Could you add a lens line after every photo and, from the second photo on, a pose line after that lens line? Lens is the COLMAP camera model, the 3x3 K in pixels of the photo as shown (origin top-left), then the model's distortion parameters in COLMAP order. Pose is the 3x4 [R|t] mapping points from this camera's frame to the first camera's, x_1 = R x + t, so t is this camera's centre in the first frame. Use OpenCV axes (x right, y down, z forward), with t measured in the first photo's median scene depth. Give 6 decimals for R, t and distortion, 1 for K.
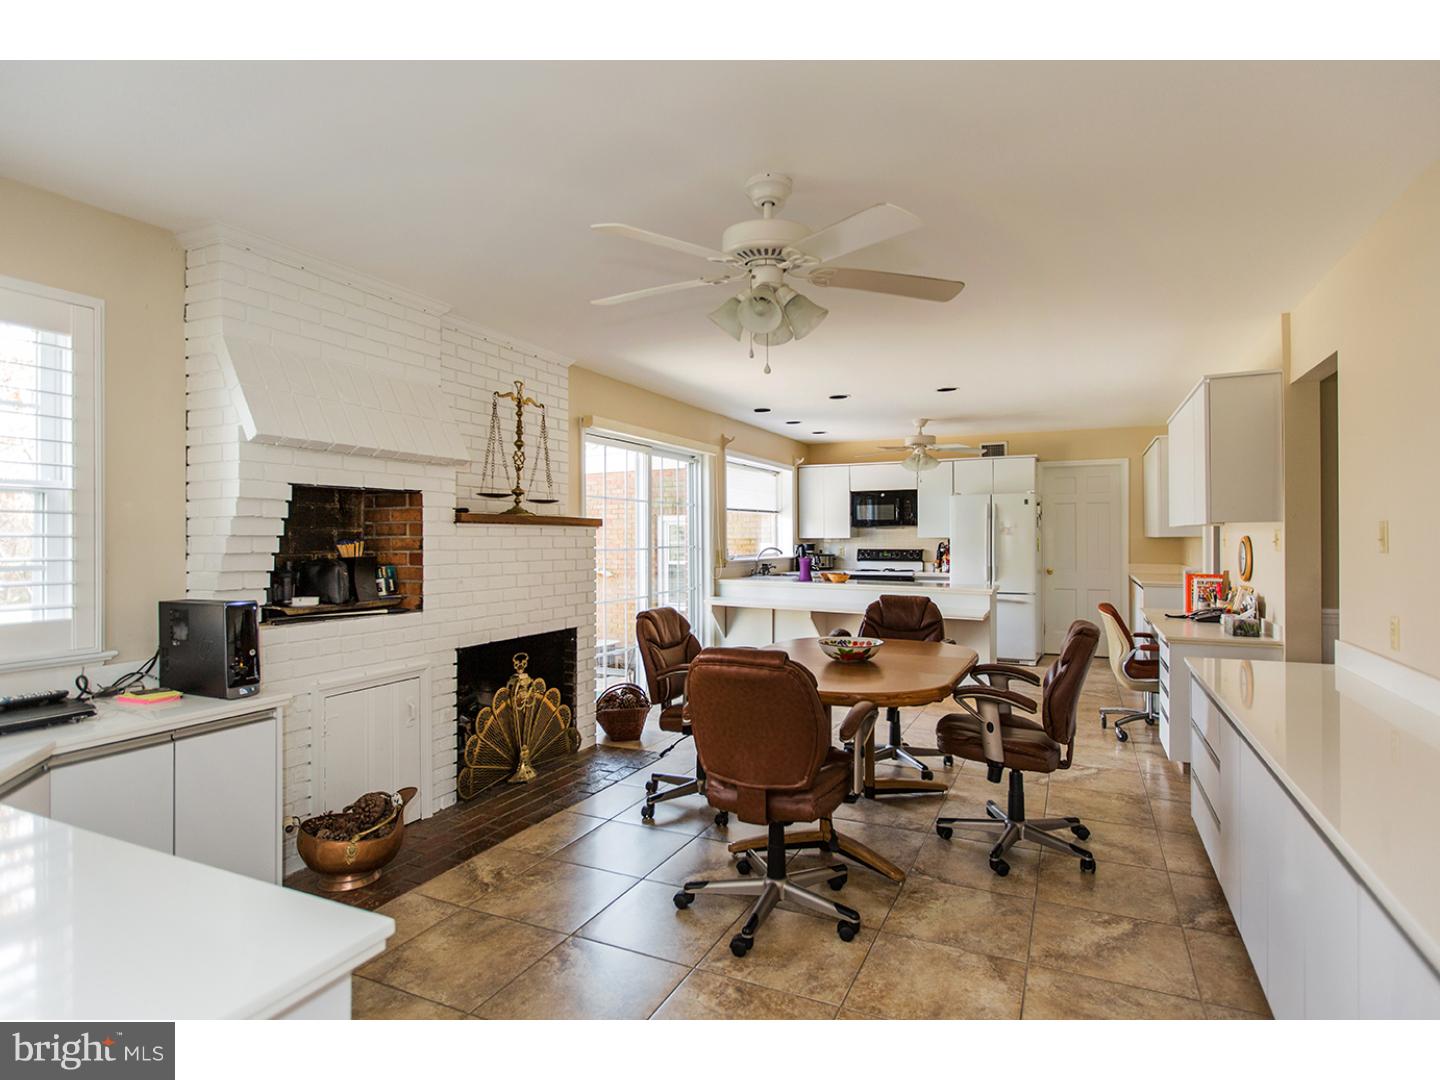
lens RADIAL K [[733.1, 0, 726.5], [0, 733.1, 536.4], [0, 0, 1]] dist [0.003251, 0.001047]
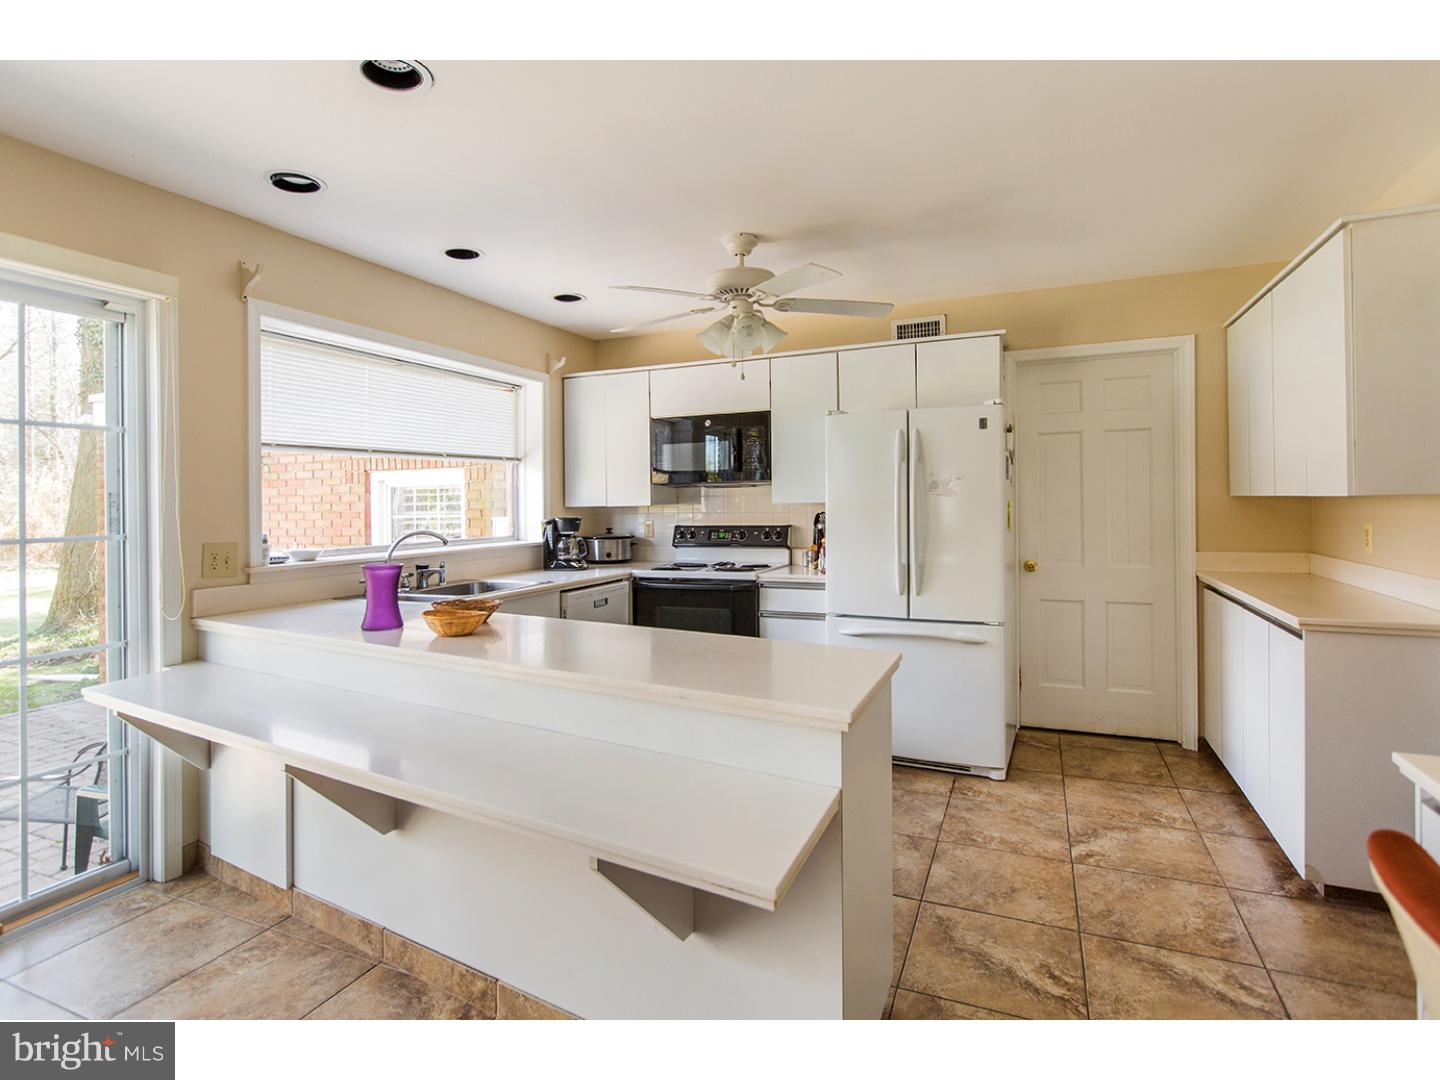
lens RADIAL K [[733.1, 0, 680.1], [0, 733.1, 507.6], [0, 0, 1]] dist [0.003251, 0.001047]
pose [[0.999861, -0.012743, -0.010764, 0.207081], [0.012865, 0.999853, 0.011321, -0.002129], [0.010618, -0.011458, 0.999878, 0.498607]]
